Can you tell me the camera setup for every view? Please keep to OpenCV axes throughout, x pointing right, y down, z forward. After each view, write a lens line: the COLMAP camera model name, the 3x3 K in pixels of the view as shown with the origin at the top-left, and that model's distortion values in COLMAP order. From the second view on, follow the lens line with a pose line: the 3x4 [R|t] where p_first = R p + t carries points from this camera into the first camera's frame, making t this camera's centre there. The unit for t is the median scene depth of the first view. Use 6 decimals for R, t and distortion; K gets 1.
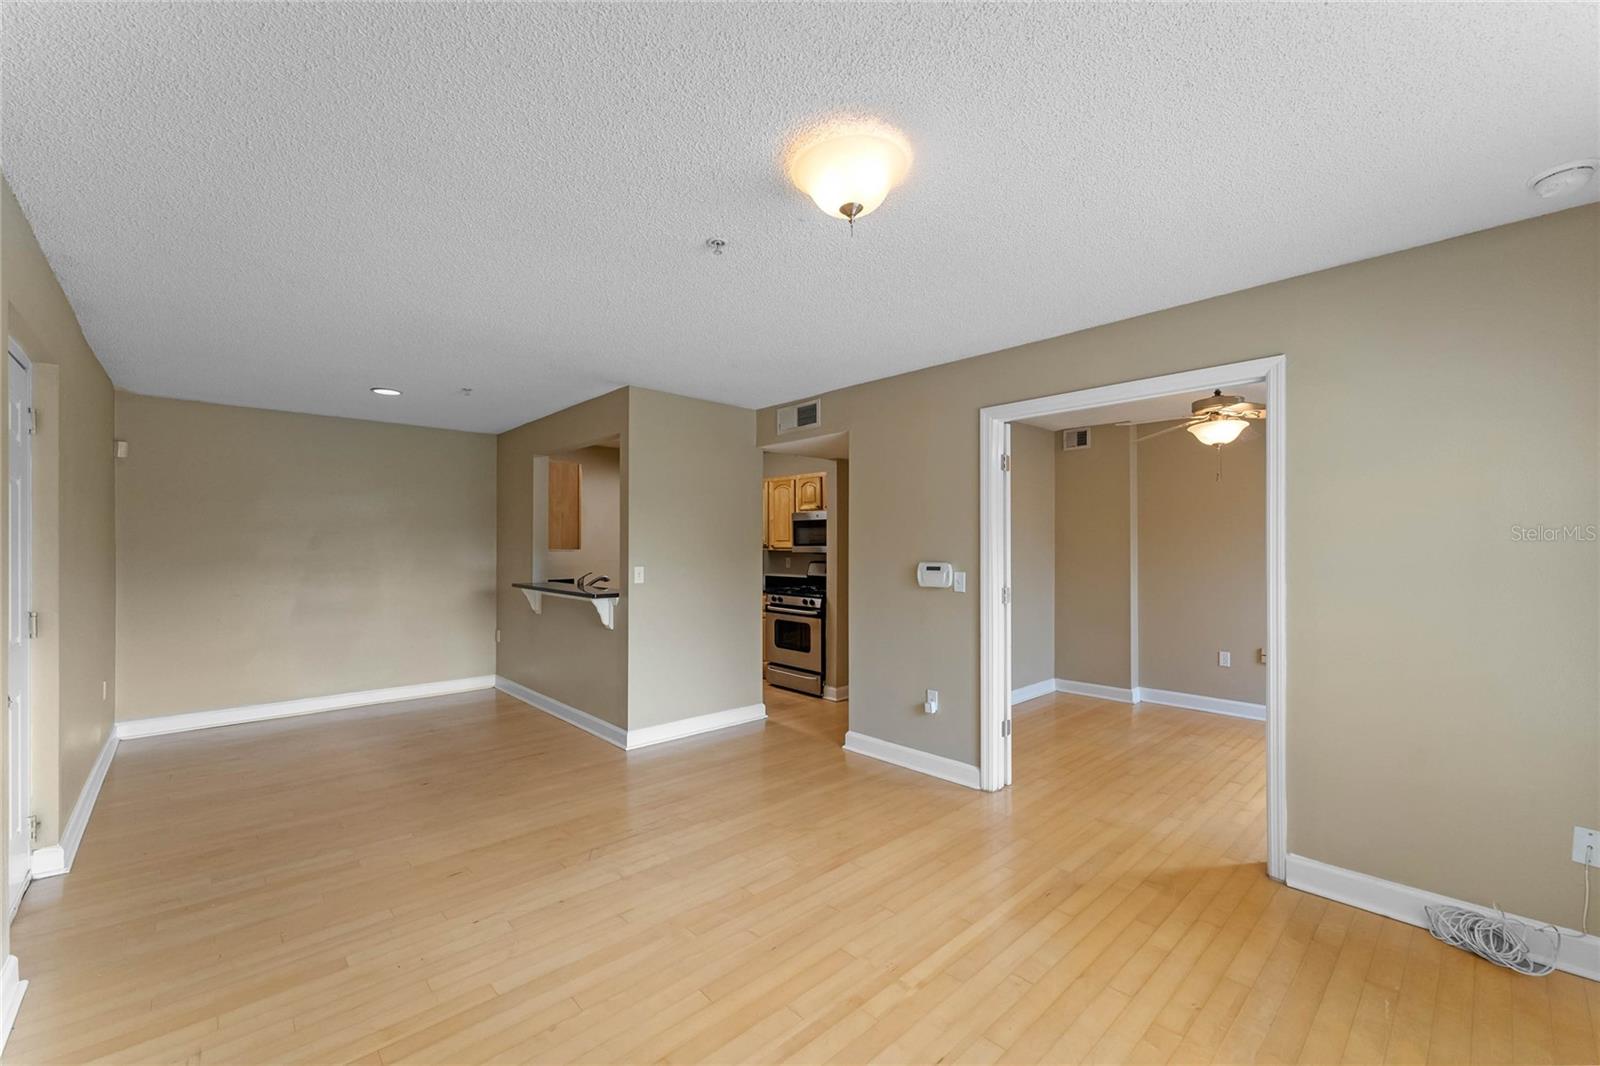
lens RADIAL K [[648.7, 0, 801.0], [0, 648.7, 550.0], [0, 0, 1]] dist [0.000004, 0.000039]
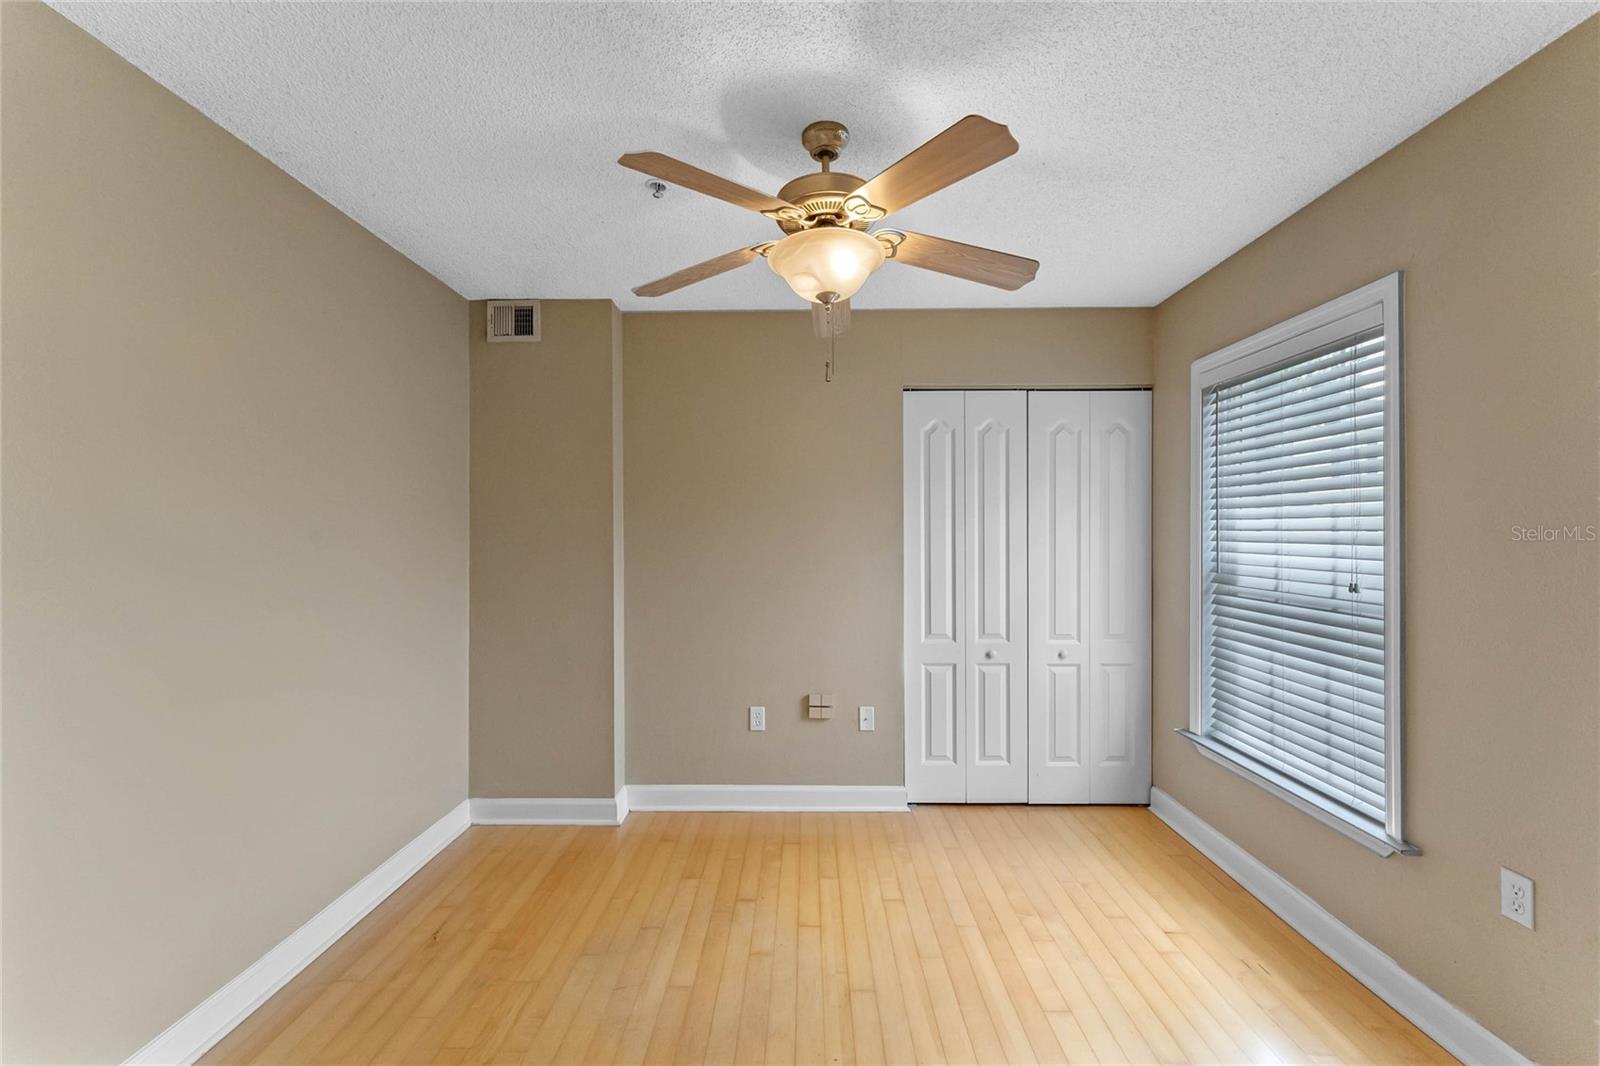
lens RADIAL K [[638.5, 0, 798.3], [0, 638.5, 540.7], [0, 0, 1]] dist [0.000143, 0.000016]
pose [[0.692231, -0.000649, 0.721675, 0.230486], [0.000757, 1.000000, 0.000173, 0.001001], [-0.721675, 0.000427, 0.692232, 0.520446]]
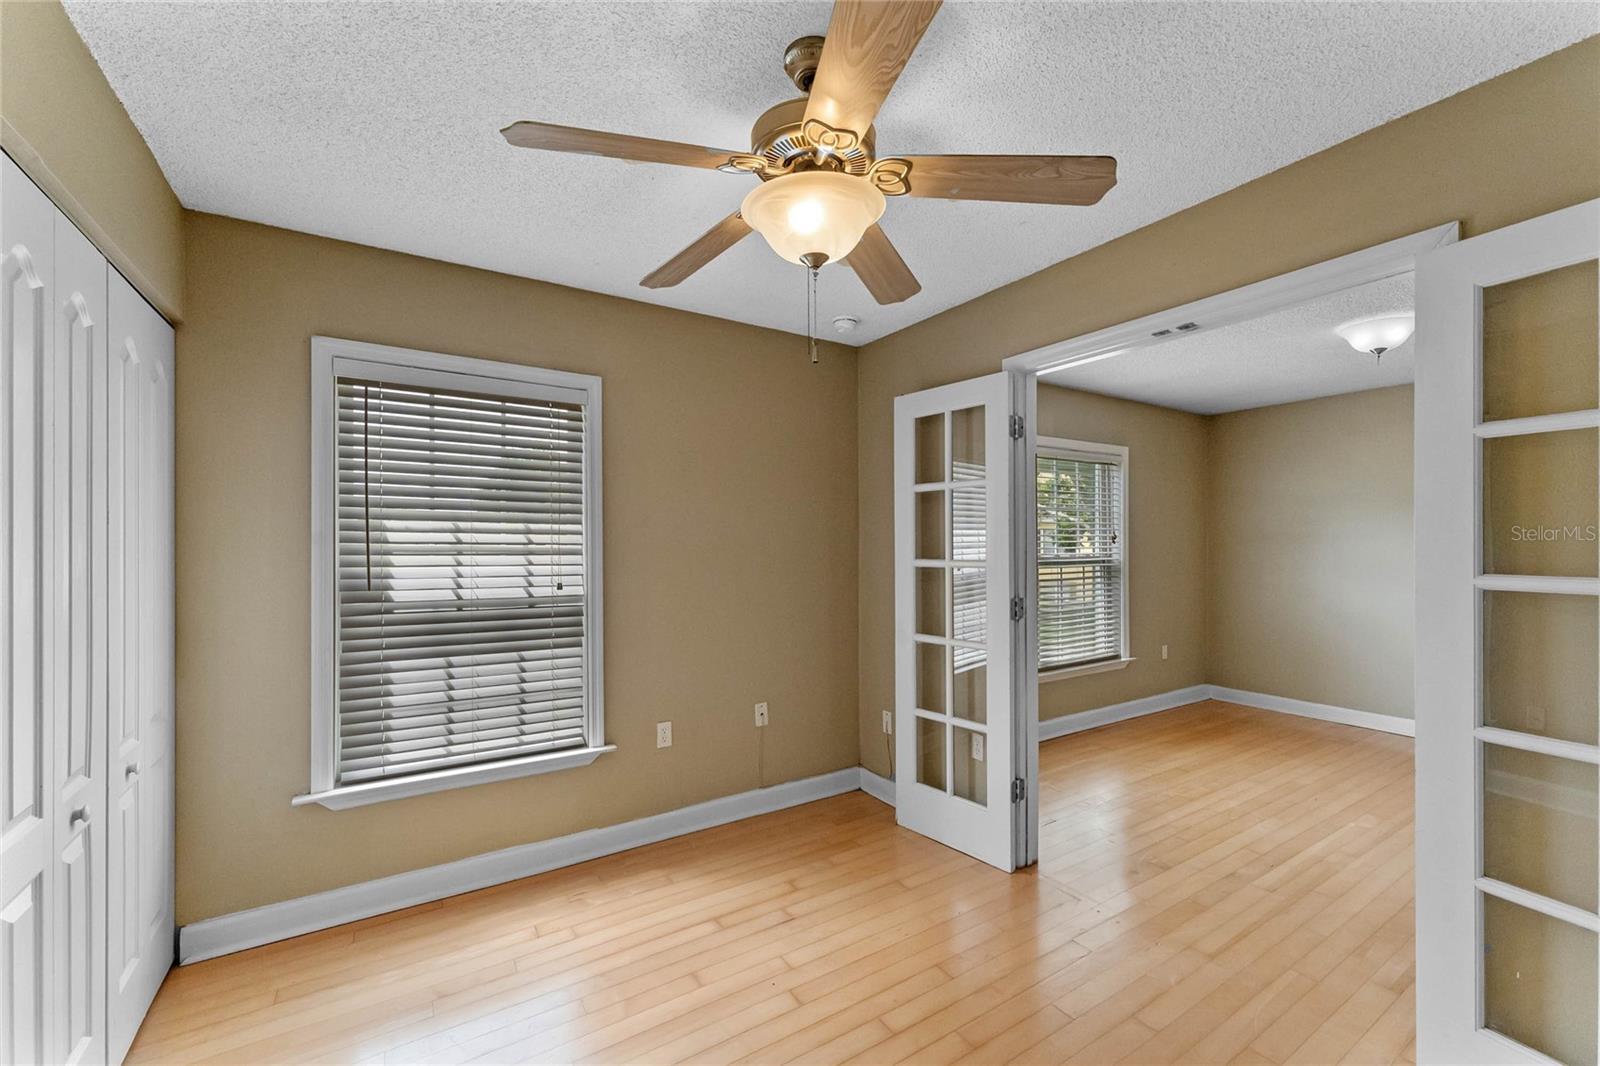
lens RADIAL K [[638.5, 0, 798.3], [0, 638.5, 540.7], [0, 0, 1]] dist [0.000143, 0.000016]
pose [[-0.984392, 0.002162, 0.175975, 0.425218], [0.001434, 0.999990, -0.004262, -0.005169], [-0.175982, -0.003943, -0.984385, 0.970567]]
